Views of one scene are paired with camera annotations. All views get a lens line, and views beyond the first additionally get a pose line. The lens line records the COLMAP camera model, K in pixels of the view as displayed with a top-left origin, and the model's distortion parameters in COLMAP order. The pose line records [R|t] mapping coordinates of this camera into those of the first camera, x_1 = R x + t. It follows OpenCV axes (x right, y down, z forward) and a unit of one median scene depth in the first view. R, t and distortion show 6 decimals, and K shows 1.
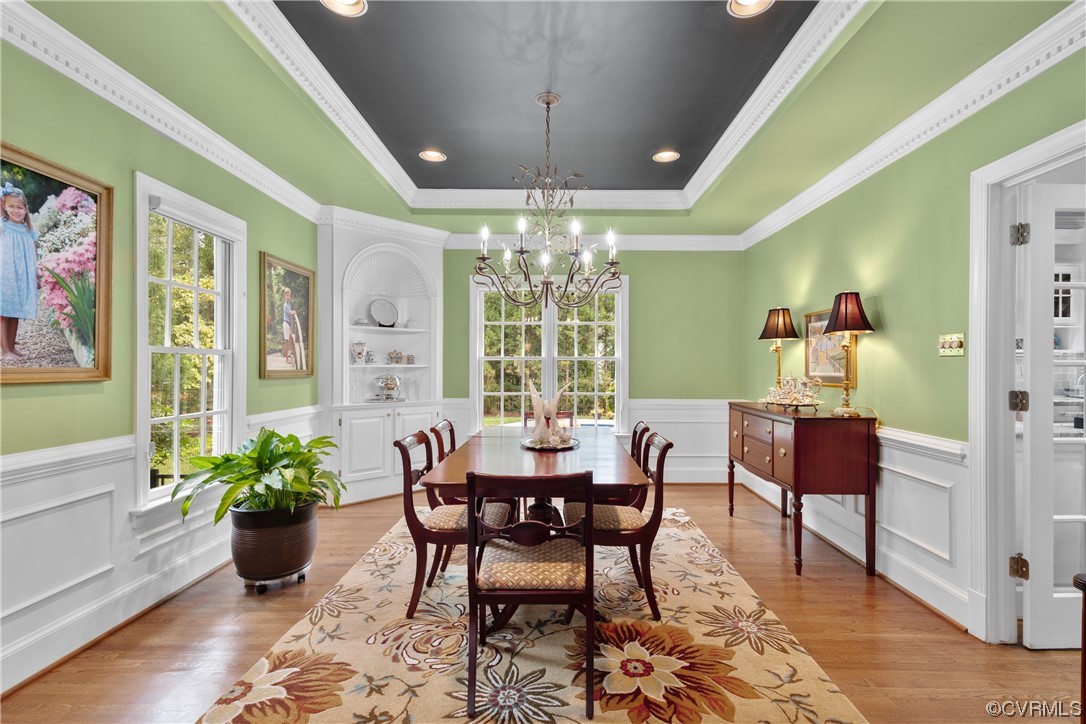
lens RADIAL K [[505.8, 0, 555.1], [0, 505.8, 362.8], [0, 0, 1]] dist [0.030716, -0.018320]
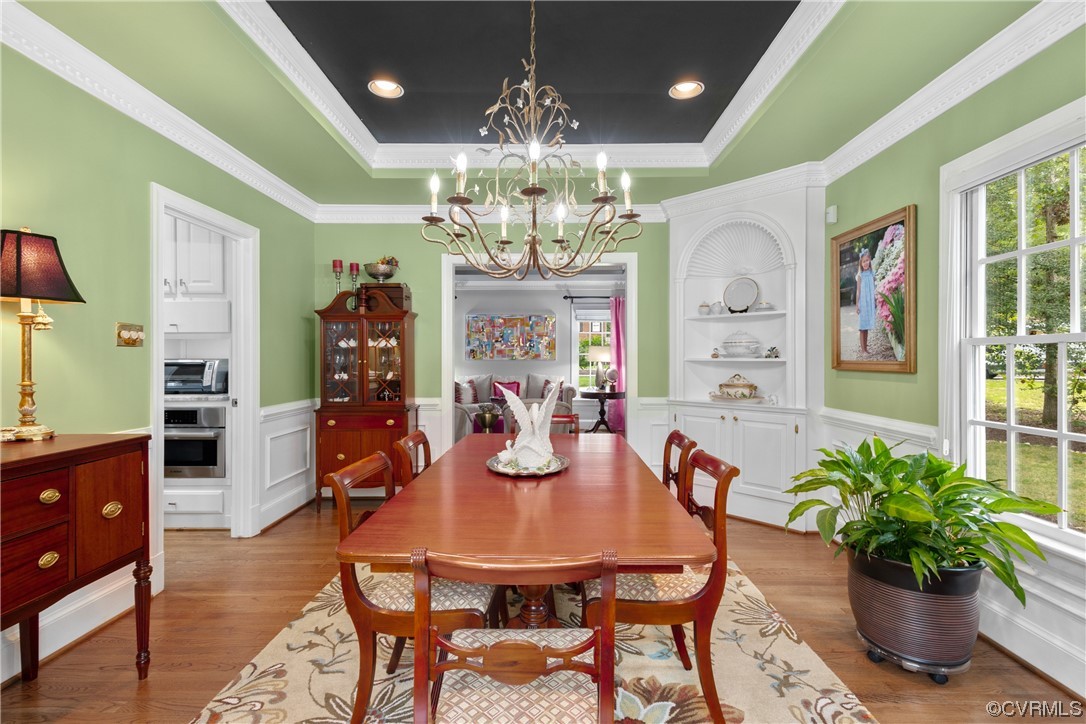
lens RADIAL K [[505.8, 0, 555.1], [0, 505.8, 362.8], [0, 0, 1]] dist [0.030716, -0.018320]
pose [[-0.999944, -0.003668, -0.009935, -0.043776], [-0.003692, 0.999990, 0.002442, 0.011026], [0.009926, 0.002479, -0.999948, 1.829422]]
